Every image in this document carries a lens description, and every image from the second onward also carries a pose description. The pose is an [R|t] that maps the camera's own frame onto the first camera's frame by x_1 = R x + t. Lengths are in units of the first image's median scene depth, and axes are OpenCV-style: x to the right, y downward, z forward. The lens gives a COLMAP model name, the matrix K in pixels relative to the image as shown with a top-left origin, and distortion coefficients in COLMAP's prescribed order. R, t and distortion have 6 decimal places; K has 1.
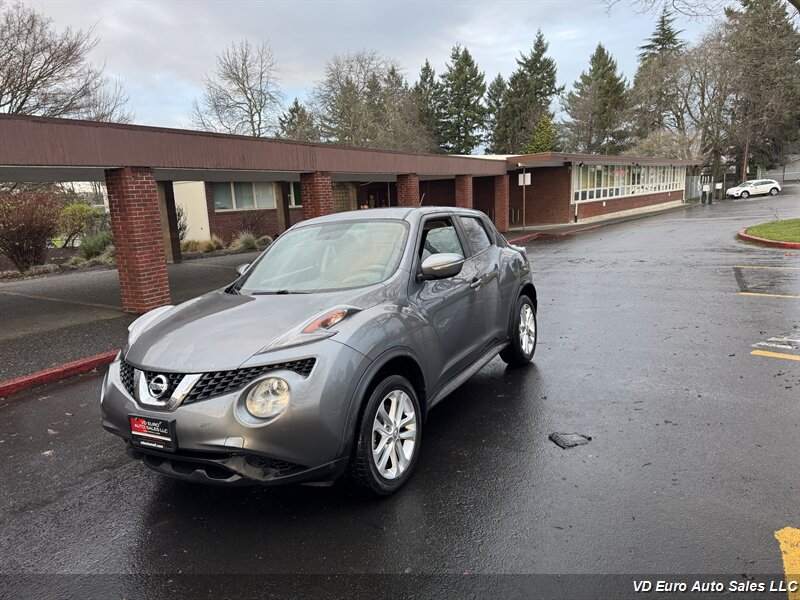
lens RADIAL K [[562.8, 0, 397.4], [0, 562.8, 321.8], [0, 0, 1]] dist [0.007902, -0.005114]
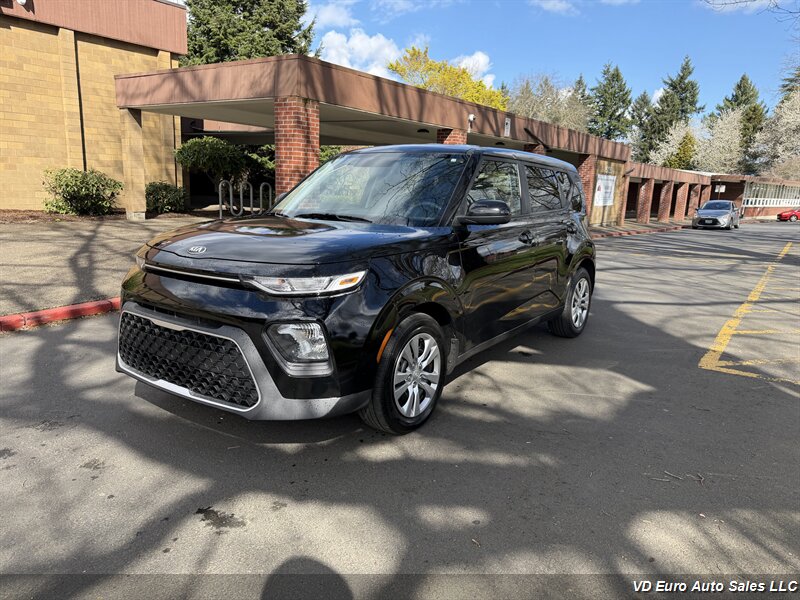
lens RADIAL K [[570.6, 0, 396.9], [0, 570.6, 307.7], [0, 0, 1]] dist [-0.000111, -0.003182]
pose [[0.984662, 0.119897, -0.126751, -0.118049], [-0.120620, 0.992697, 0.001983, 0.054045], [0.126063, 0.013336, 0.991933, -0.204533]]
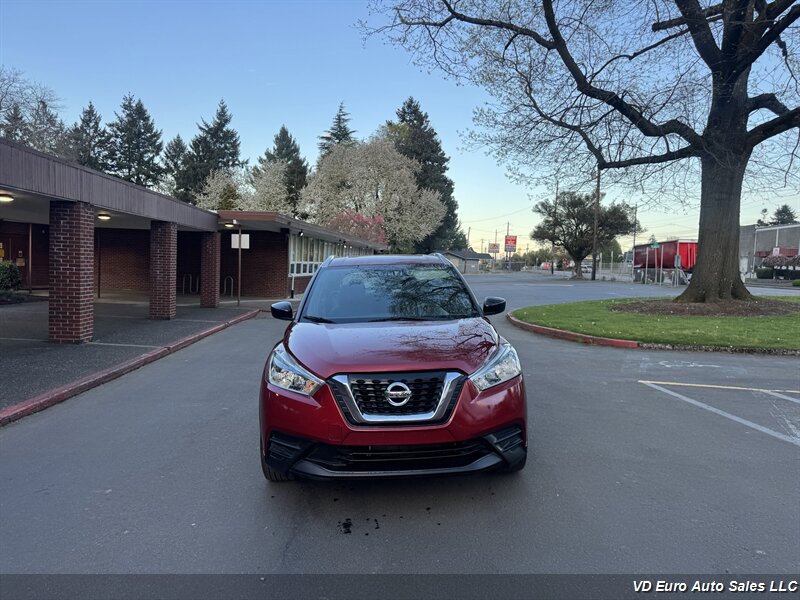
lens RADIAL K [[573.3, 0, 399.4], [0, 573.3, 305.1], [0, 0, 1]] dist [0.005303, -0.005839]
pose [[0.845722, 0.046174, 0.531622, -0.001272], [0.038211, 0.988452, -0.146638, -0.010514], [-0.532253, 0.144329, 0.834192, 0.059742]]
